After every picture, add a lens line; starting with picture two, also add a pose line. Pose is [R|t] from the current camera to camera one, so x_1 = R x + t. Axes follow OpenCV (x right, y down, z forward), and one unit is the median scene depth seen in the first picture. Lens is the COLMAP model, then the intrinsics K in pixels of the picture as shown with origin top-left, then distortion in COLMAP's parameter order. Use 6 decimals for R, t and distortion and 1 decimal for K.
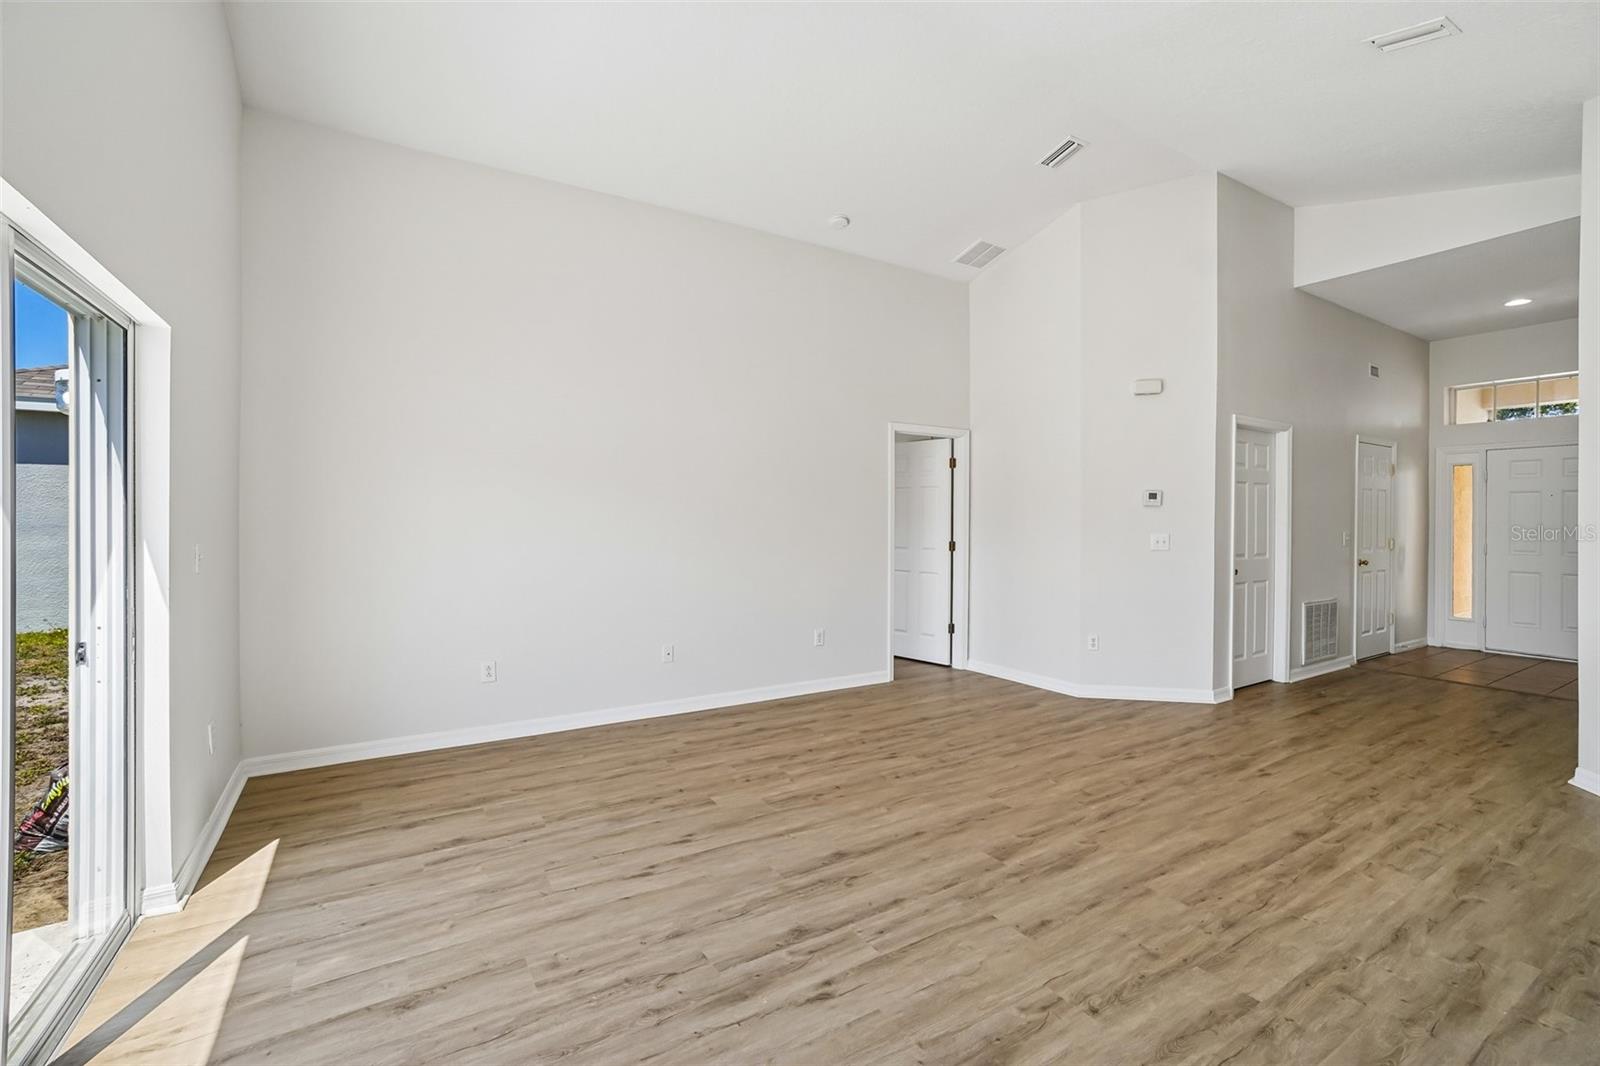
lens RADIAL K [[700.9, 0, 802.7], [0, 700.9, 521.8], [0, 0, 1]] dist [-0.054567, 0.025022]
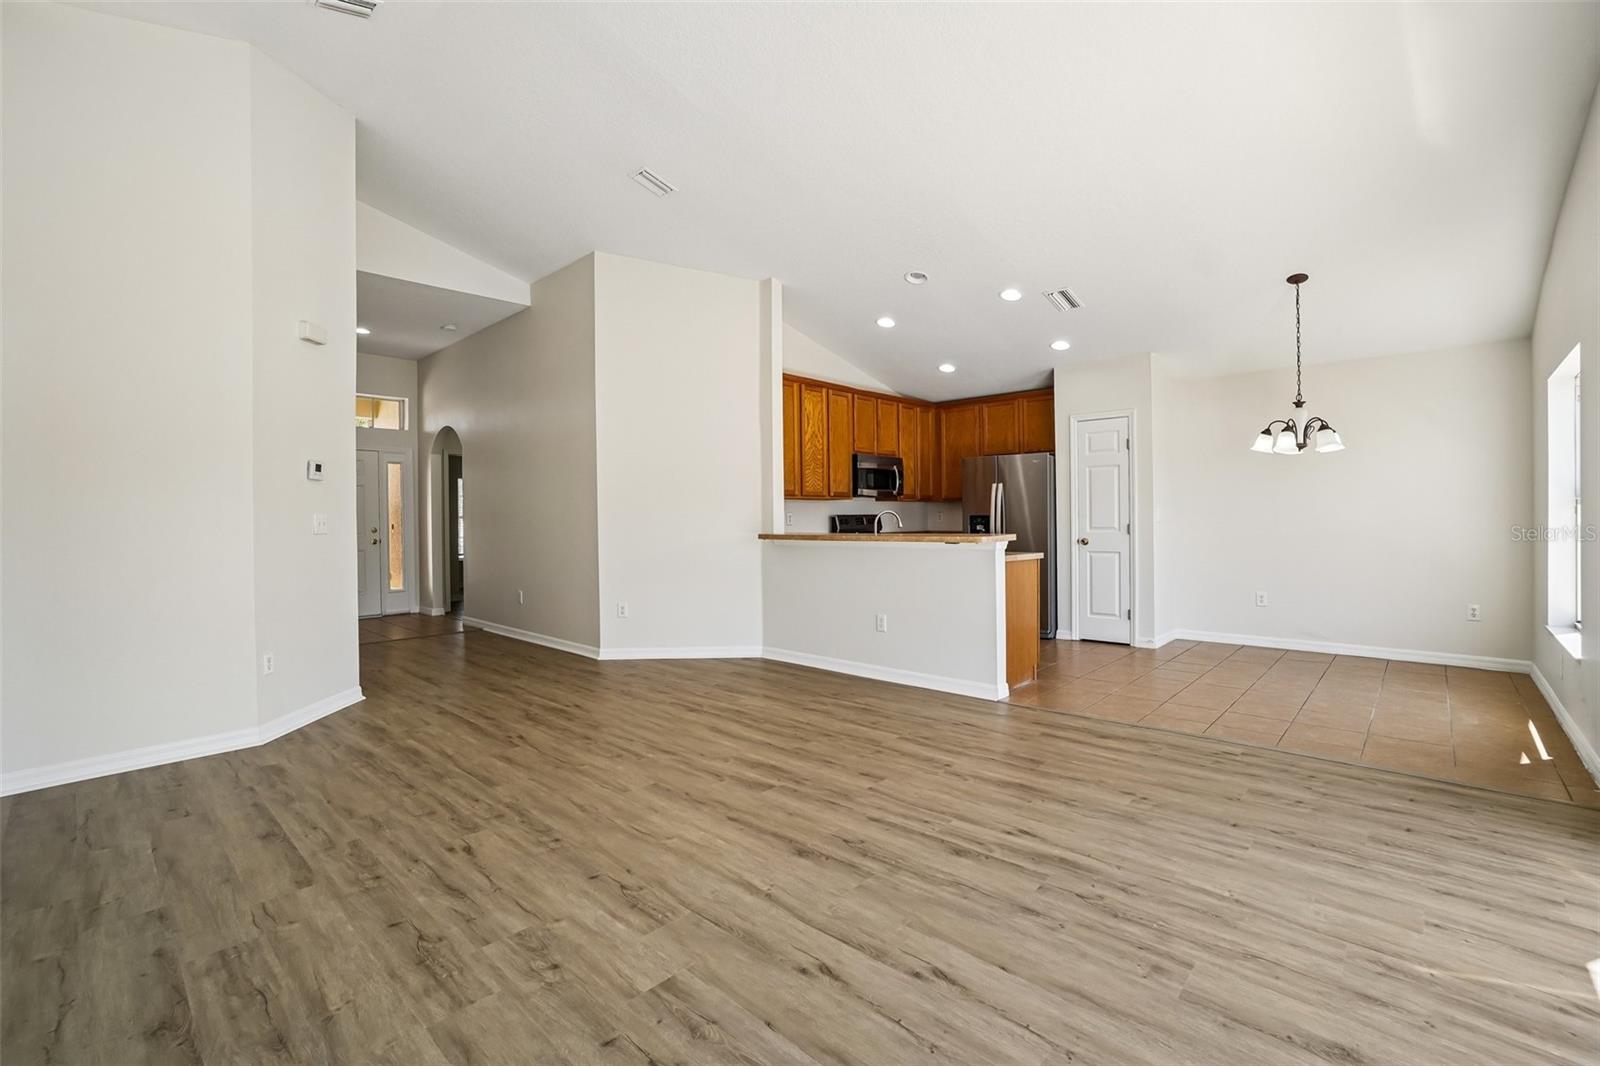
lens RADIAL K [[700.9, 0, 802.7], [0, 700.9, 521.8], [0, 0, 1]] dist [-0.054567, 0.025022]
pose [[-0.265019, -0.007209, 0.964216, -0.683849], [0.014670, 0.999826, 0.011508, 0.041393], [-0.964132, 0.017195, -0.264867, 1.053794]]
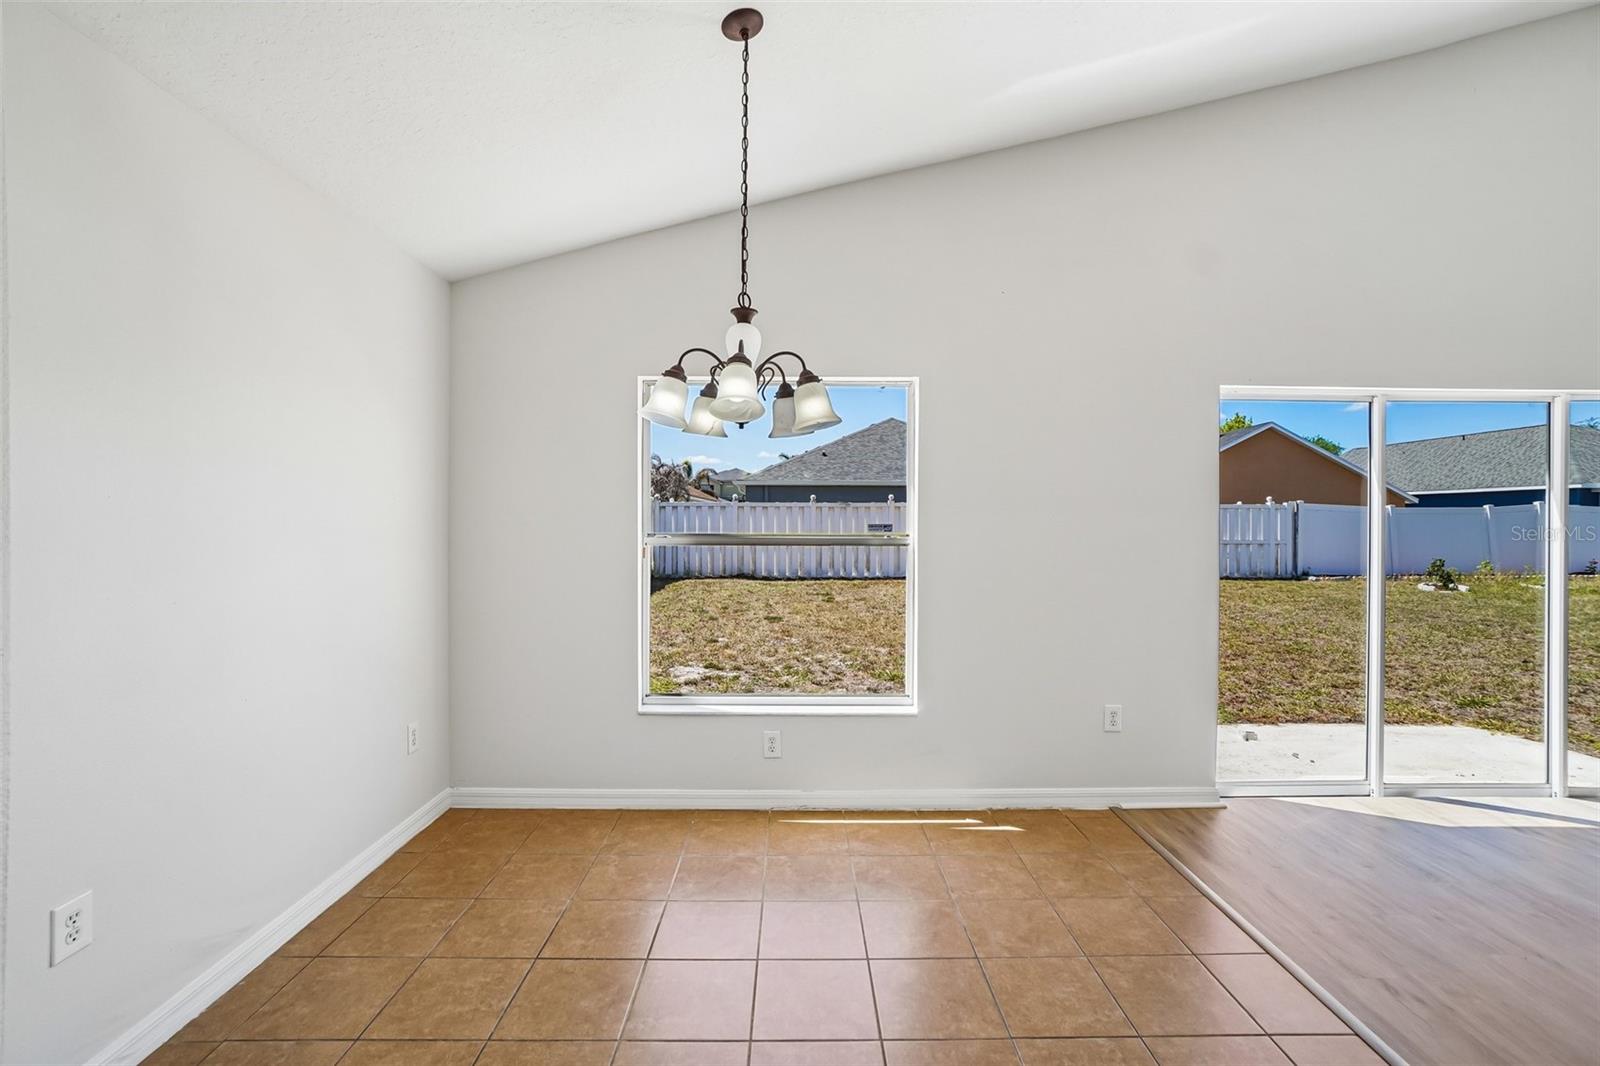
lens RADIAL K [[700.9, 0, 802.7], [0, 700.9, 521.8], [0, 0, 1]] dist [-0.054567, 0.025022]
pose [[-0.520352, -0.004910, -0.853938, 0.953758], [-0.012145, 0.999925, 0.001651, 0.005056], [0.853866, 0.011230, -0.520372, 0.013104]]
